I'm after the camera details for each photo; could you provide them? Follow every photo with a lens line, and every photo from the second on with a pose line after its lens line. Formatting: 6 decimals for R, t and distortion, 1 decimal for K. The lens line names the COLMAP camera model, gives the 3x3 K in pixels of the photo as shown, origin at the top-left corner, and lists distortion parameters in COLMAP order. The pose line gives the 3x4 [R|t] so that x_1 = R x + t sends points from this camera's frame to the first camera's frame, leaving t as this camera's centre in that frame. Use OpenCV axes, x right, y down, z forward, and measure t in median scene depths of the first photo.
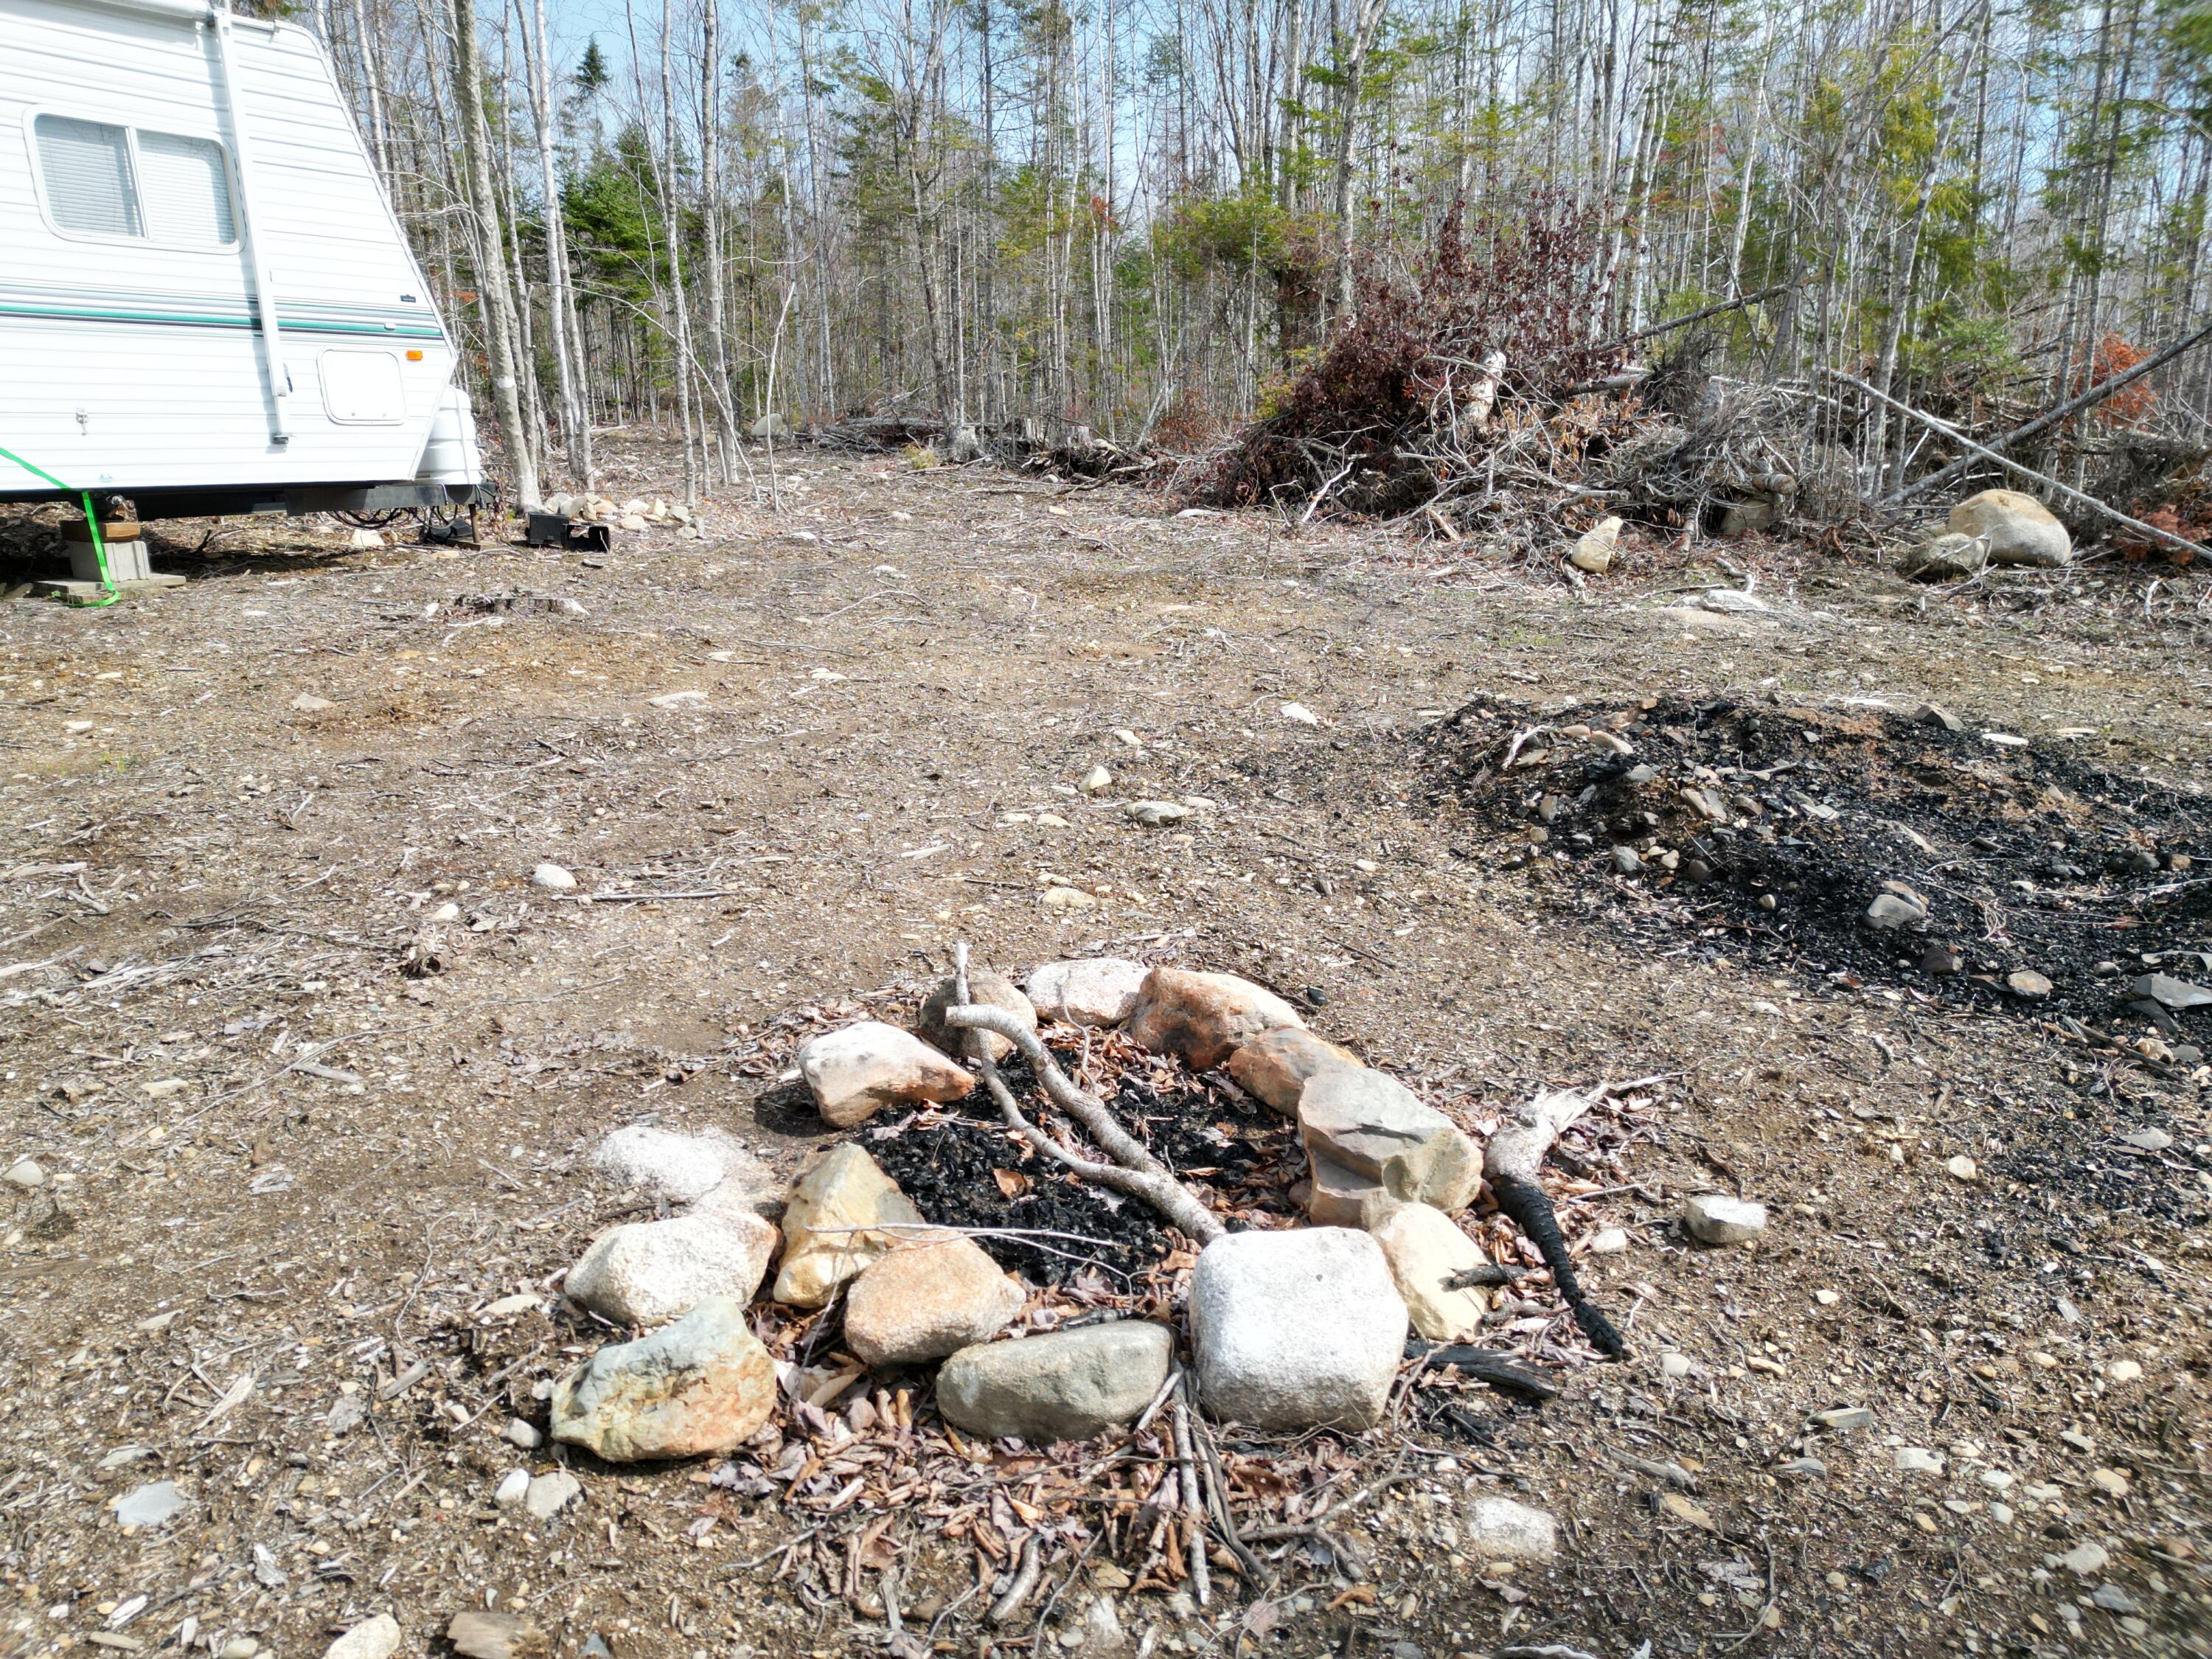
lens RADIAL K [[1524.5, 0, 1109.9], [0, 1524.5, 825.4], [0, 0, 1]] dist [0.094465, -0.095759]
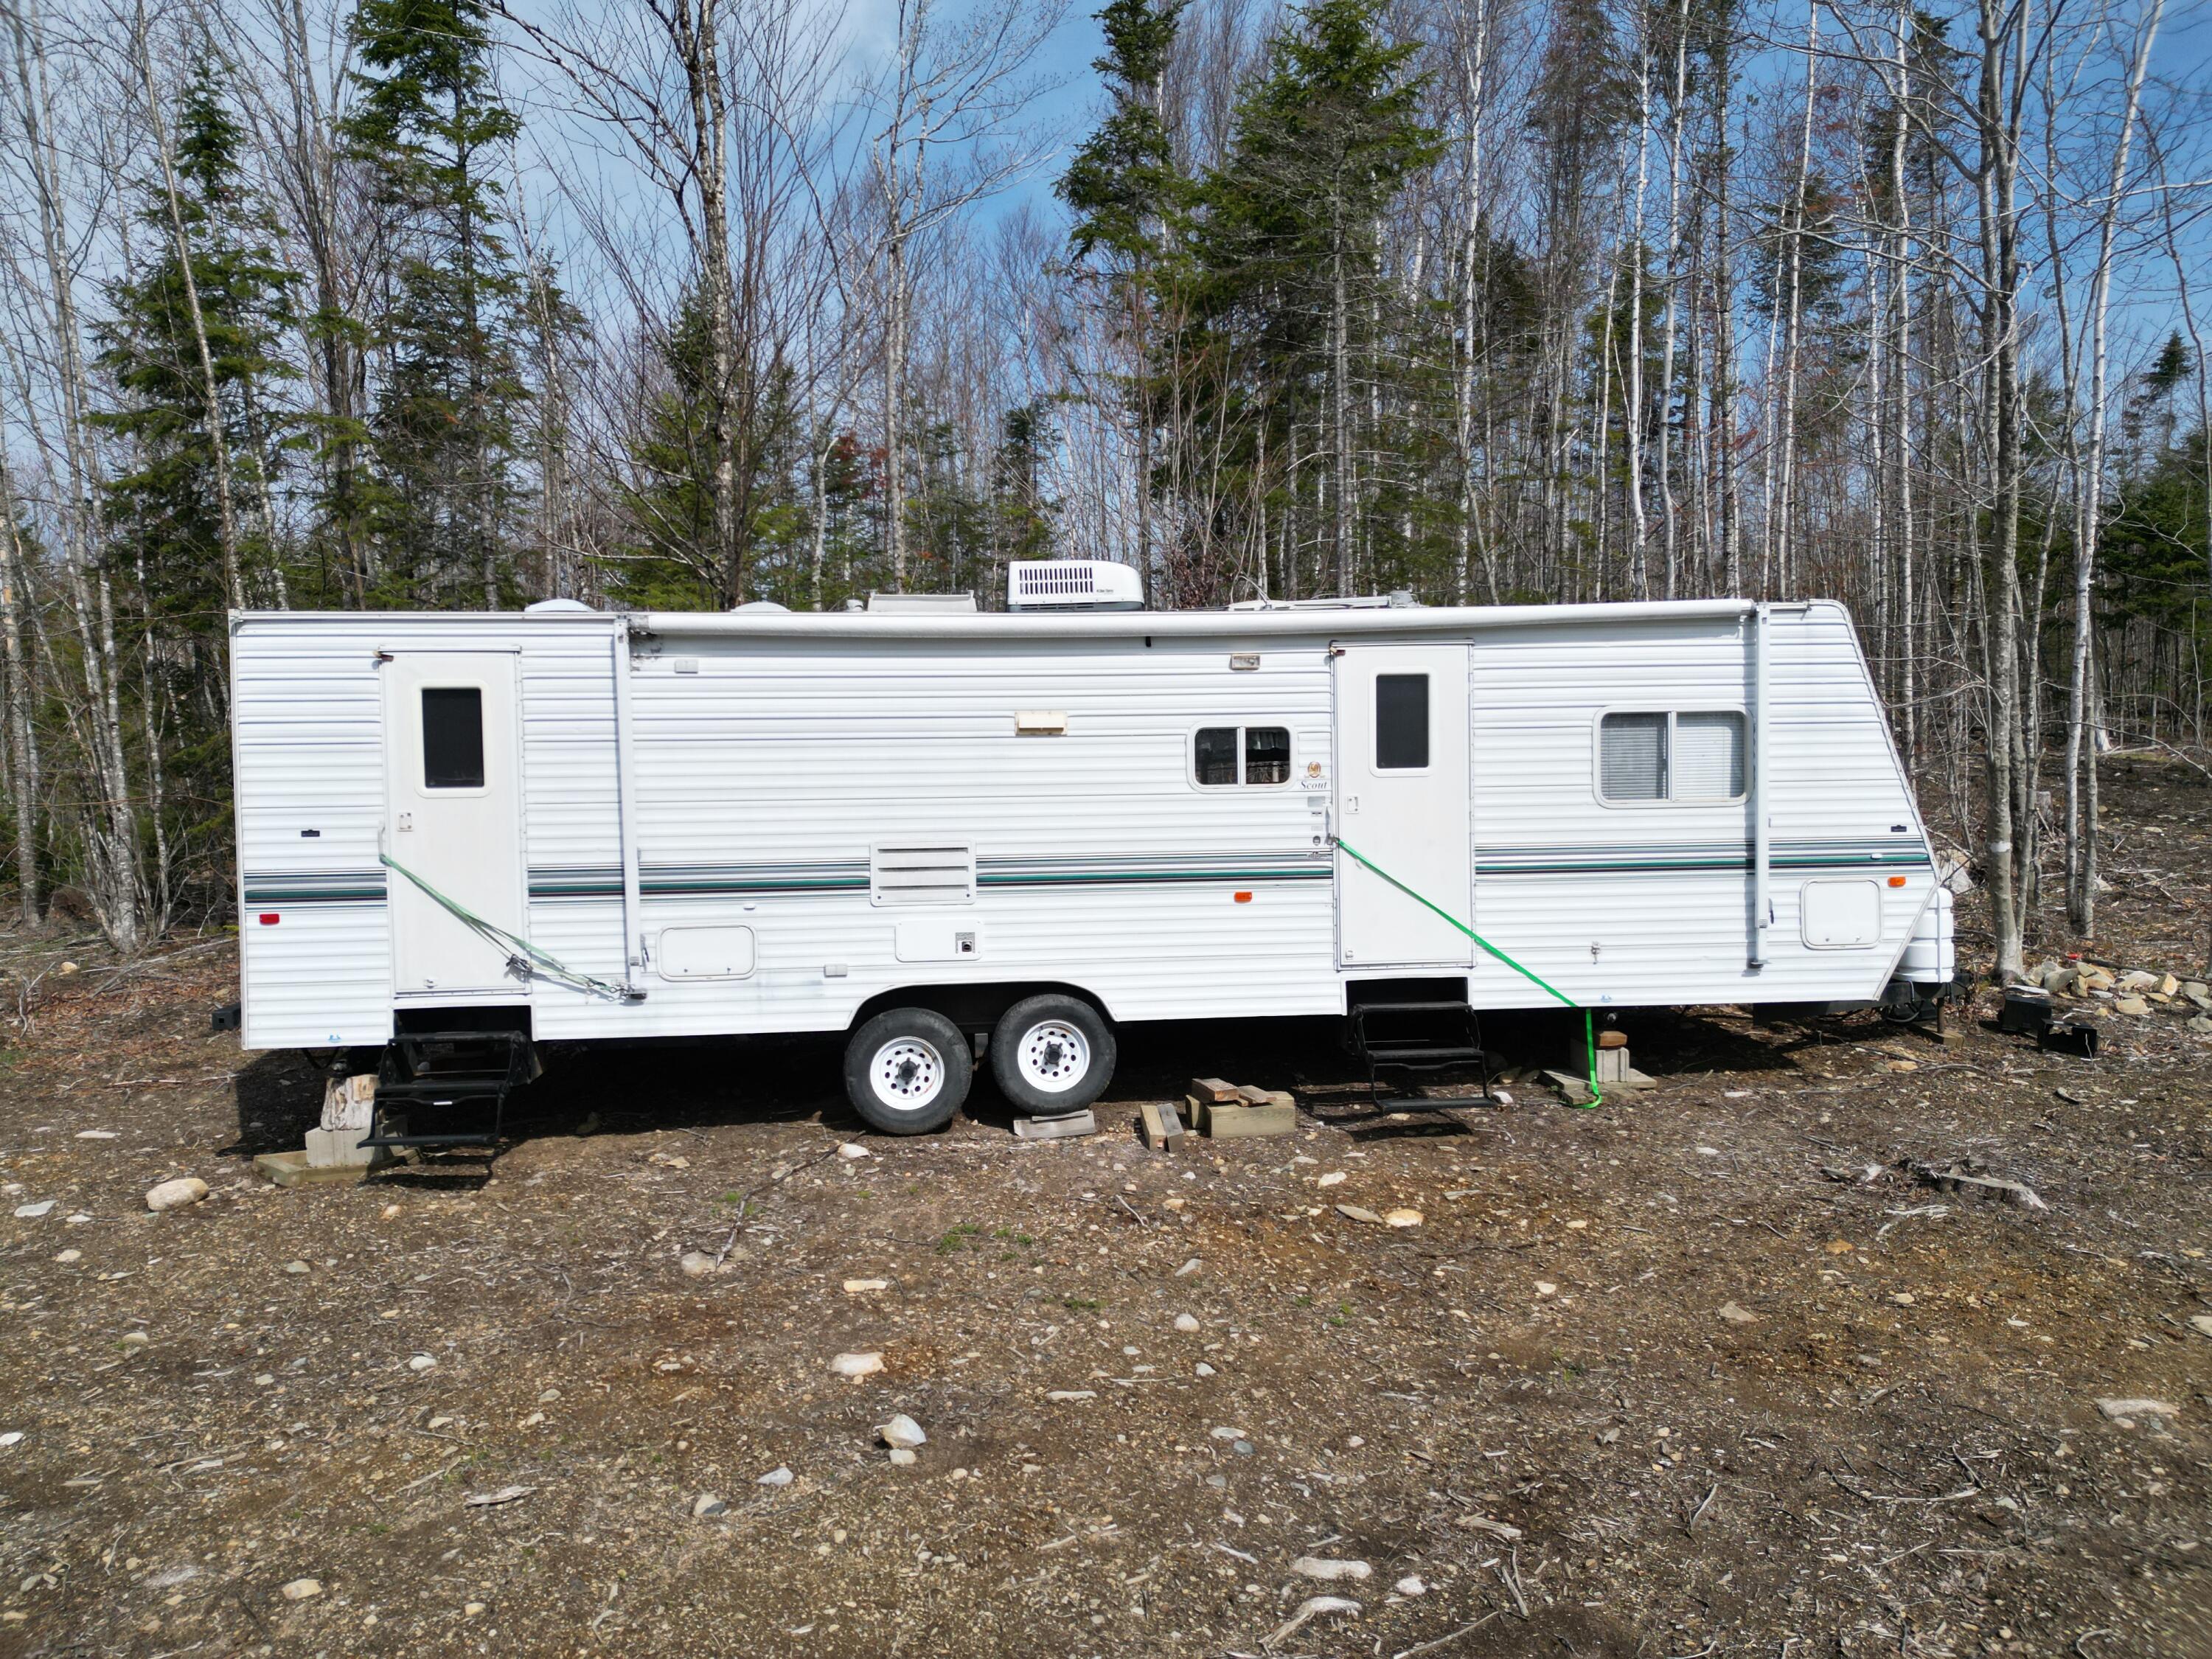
lens RADIAL K [[1524.5, 0, 1109.9], [0, 1524.5, 825.4], [0, 0, 1]] dist [0.094465, -0.095759]
pose [[0.630408, 0.049075, -0.774711, 0.010524], [-0.181100, 0.979758, -0.085304, -0.138504], [0.754843, 0.194076, 0.626535, -0.027083]]
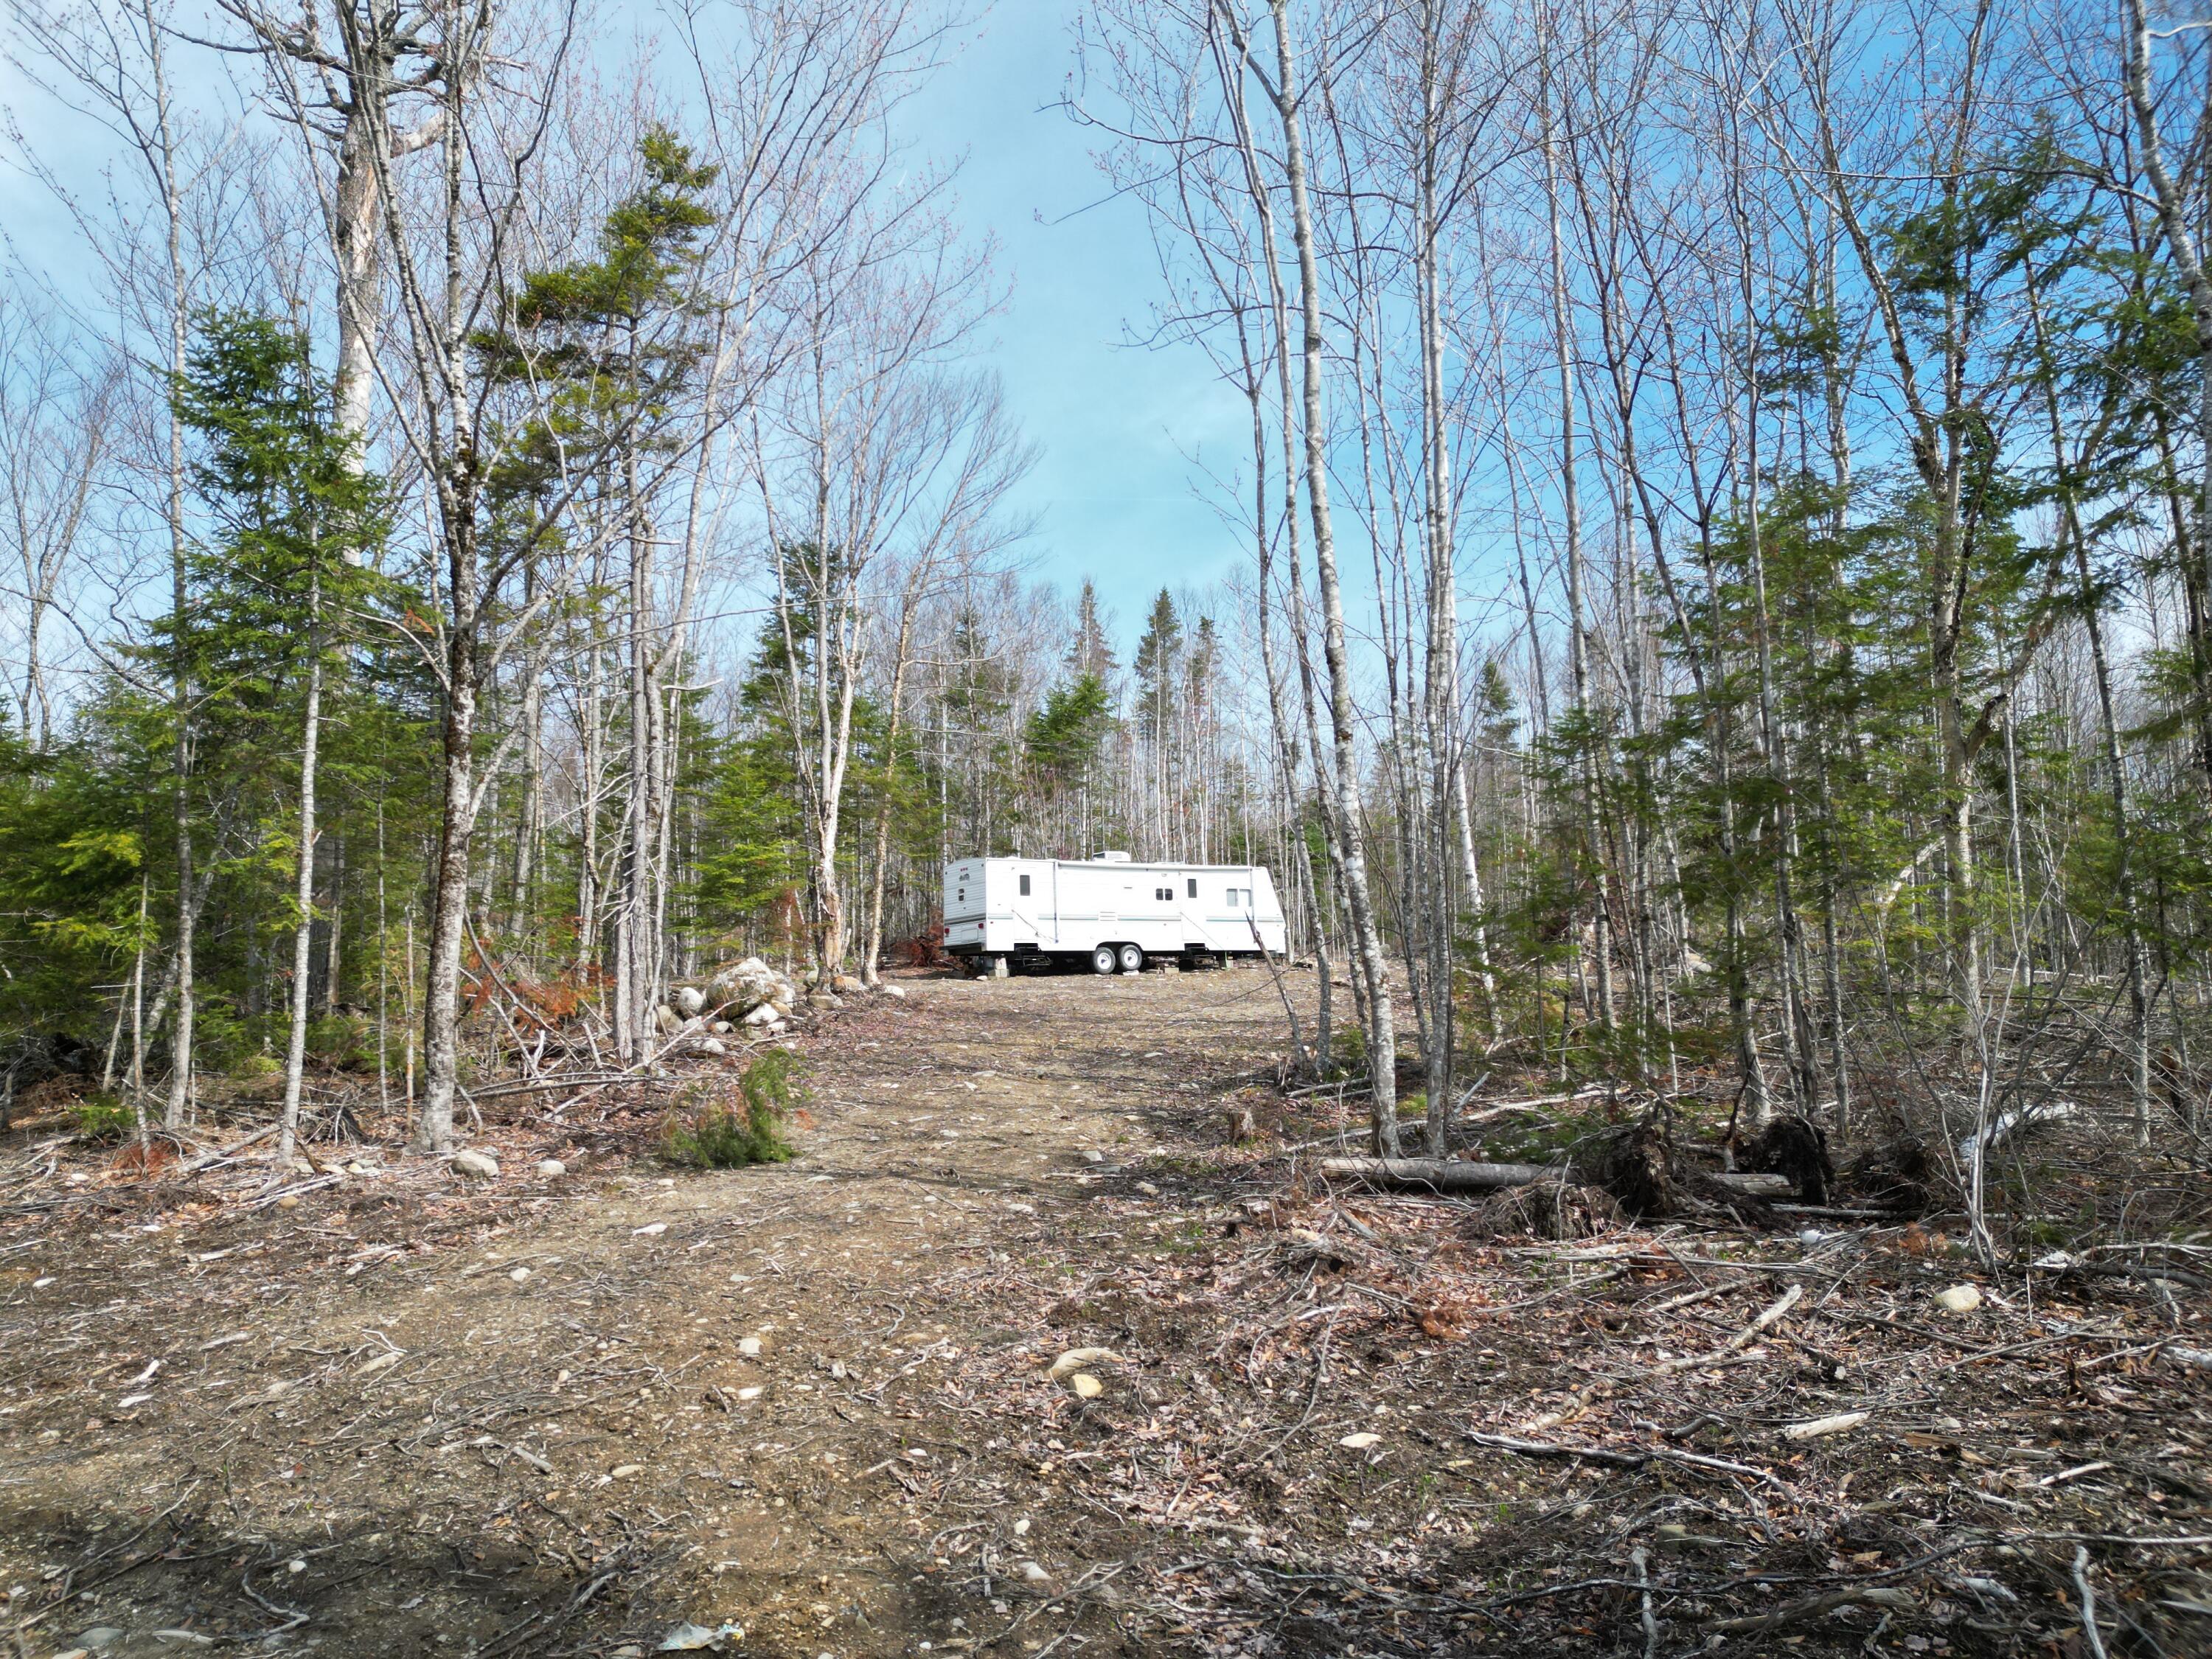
lens RADIAL K [[1620.5, 0, 1106.0], [0, 1620.5, 829.5], [0, 0, 1]] dist [0.004453, -0.001201]
pose [[0.916293, -0.048589, -0.397550, 0.962124], [-0.088033, 0.943904, -0.318268, 0.949874], [0.390714, 0.326625, 0.860615, -3.240702]]
